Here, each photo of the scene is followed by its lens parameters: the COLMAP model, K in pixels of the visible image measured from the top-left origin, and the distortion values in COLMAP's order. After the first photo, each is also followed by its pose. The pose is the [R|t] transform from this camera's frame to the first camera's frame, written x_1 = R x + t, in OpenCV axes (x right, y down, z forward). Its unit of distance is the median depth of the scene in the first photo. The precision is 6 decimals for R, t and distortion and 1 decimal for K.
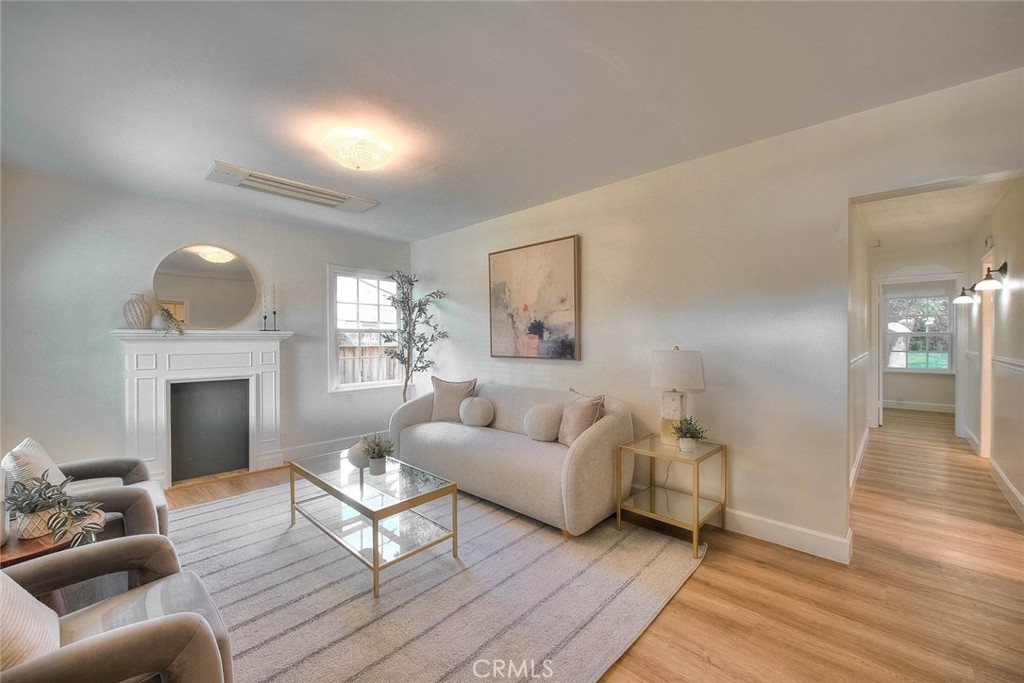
lens RADIAL K [[416.7, 0, 497.4], [0, 416.7, 338.5], [0, 0, 1]] dist [-0.002389, -0.002762]
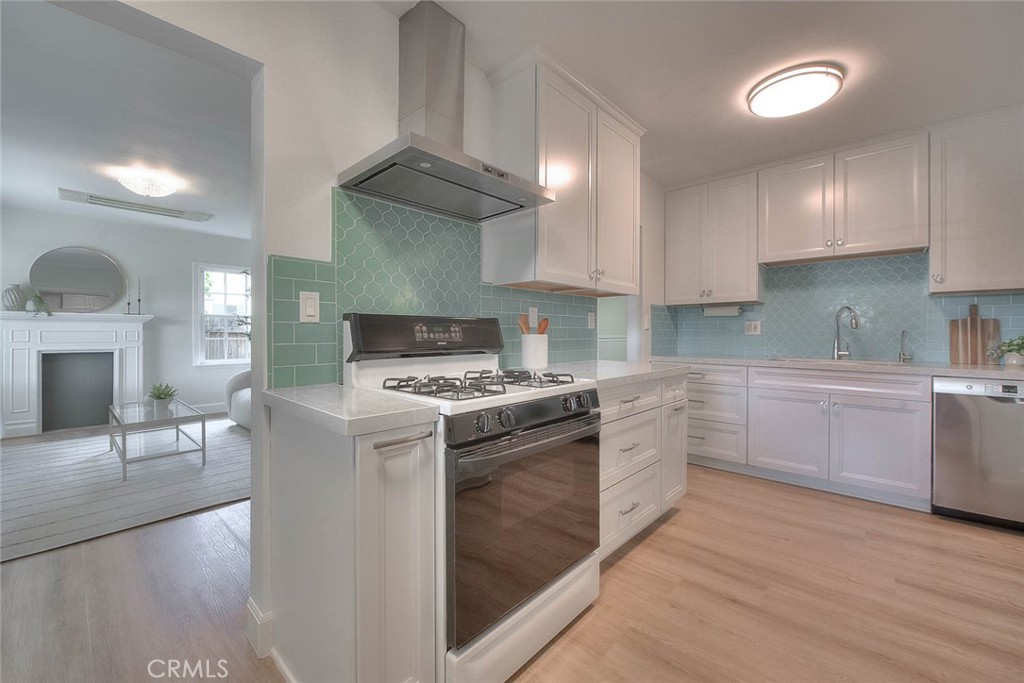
lens RADIAL K [[416.7, 0, 513.1], [0, 416.7, 334.5], [0, 0, 1]] dist [-0.002389, -0.002762]
pose [[0.999344, 0.002029, 0.036145, 0.598259], [-0.001870, 0.999989, -0.004414, 0.049480], [-0.036154, 0.004344, 0.999337, -0.318738]]
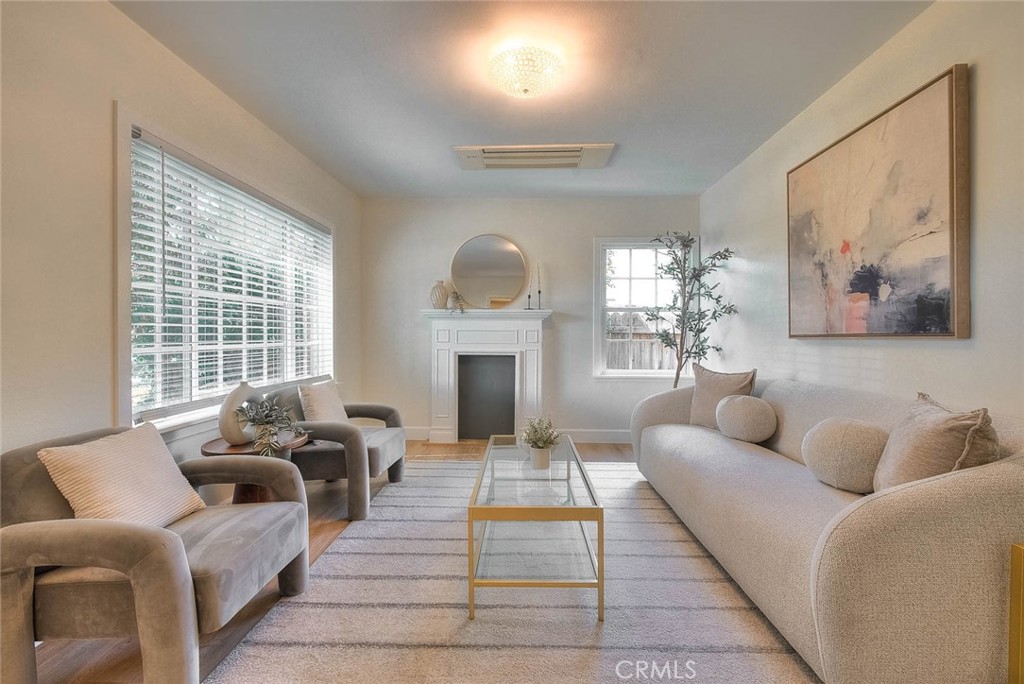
lens RADIAL K [[416.7, 0, 509.6], [0, 416.7, 341.5], [0, 0, 1]] dist [-0.002389, -0.002762]
pose [[0.673607, 0.015513, -0.738926, 0.179542], [-0.011709, 0.999878, 0.010318, 0.053596], [0.738997, 0.001702, 0.673707, 0.294137]]
